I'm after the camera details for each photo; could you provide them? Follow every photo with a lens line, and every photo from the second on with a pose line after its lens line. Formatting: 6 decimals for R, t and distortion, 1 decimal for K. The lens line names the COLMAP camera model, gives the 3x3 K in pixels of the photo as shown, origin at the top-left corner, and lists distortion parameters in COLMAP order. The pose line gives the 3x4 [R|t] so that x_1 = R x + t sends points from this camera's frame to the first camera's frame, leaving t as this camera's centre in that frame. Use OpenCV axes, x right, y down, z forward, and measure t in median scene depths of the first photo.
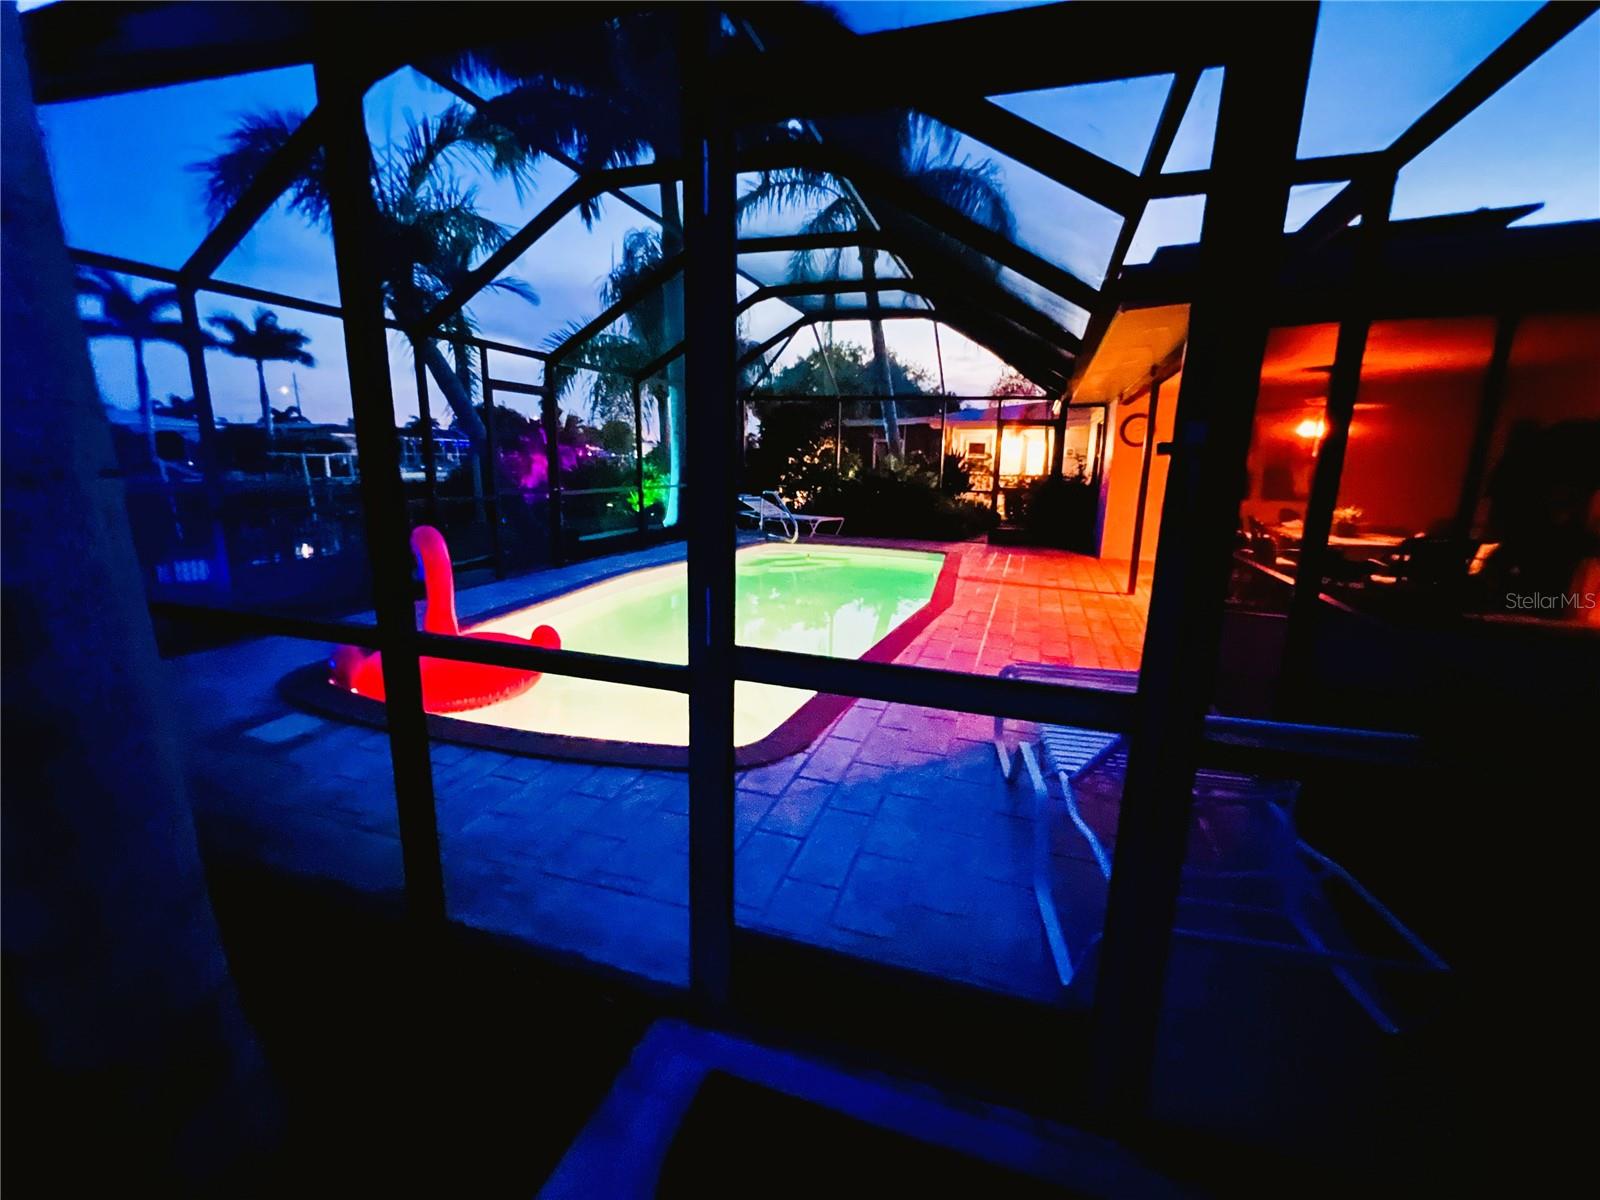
lens RADIAL K [[716.7, 0, 795.0], [0, 716.7, 605.1], [0, 0, 1]] dist [0.000739, 0.000185]
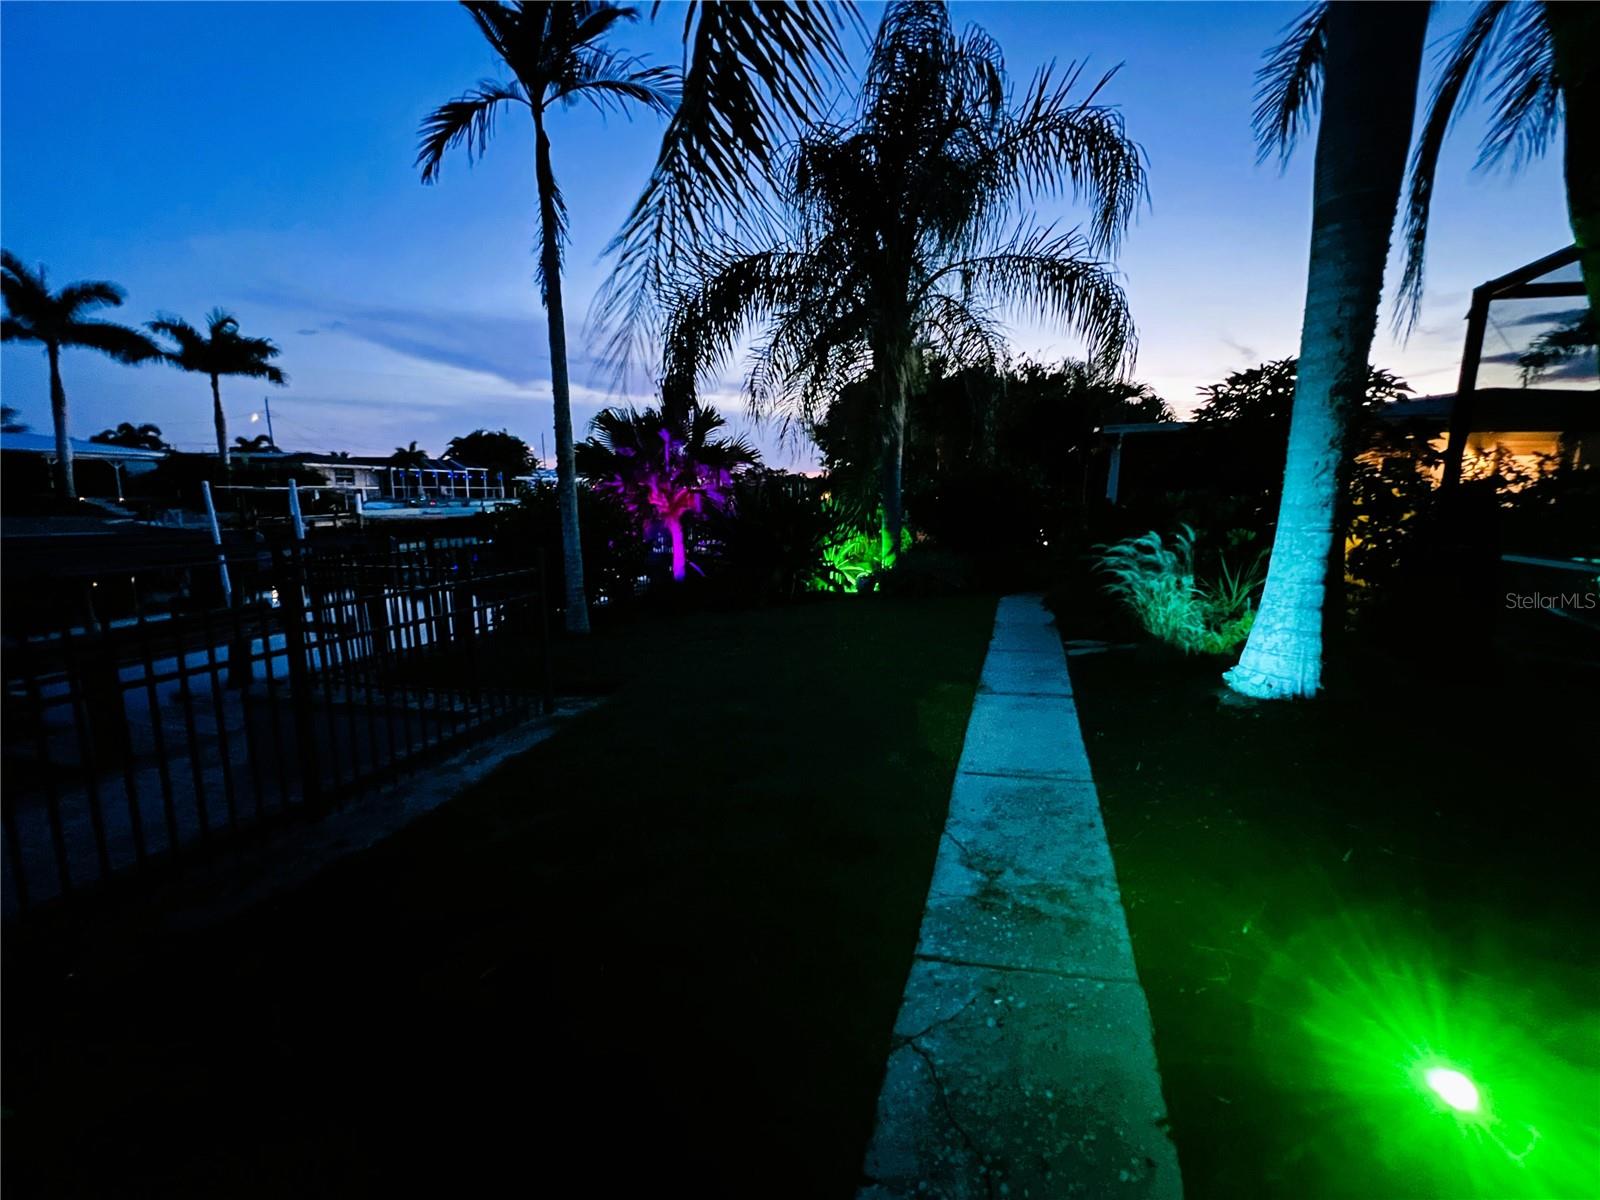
lens RADIAL K [[716.7, 0, 808.2], [0, 716.7, 594.7], [0, 0, 1]] dist [0.000739, 0.000185]
pose [[0.999415, -0.012112, 0.031992, -0.093871], [0.013958, 0.998211, -0.058137, -0.031378], [-0.031231, 0.058550, 0.997796, 0.169533]]
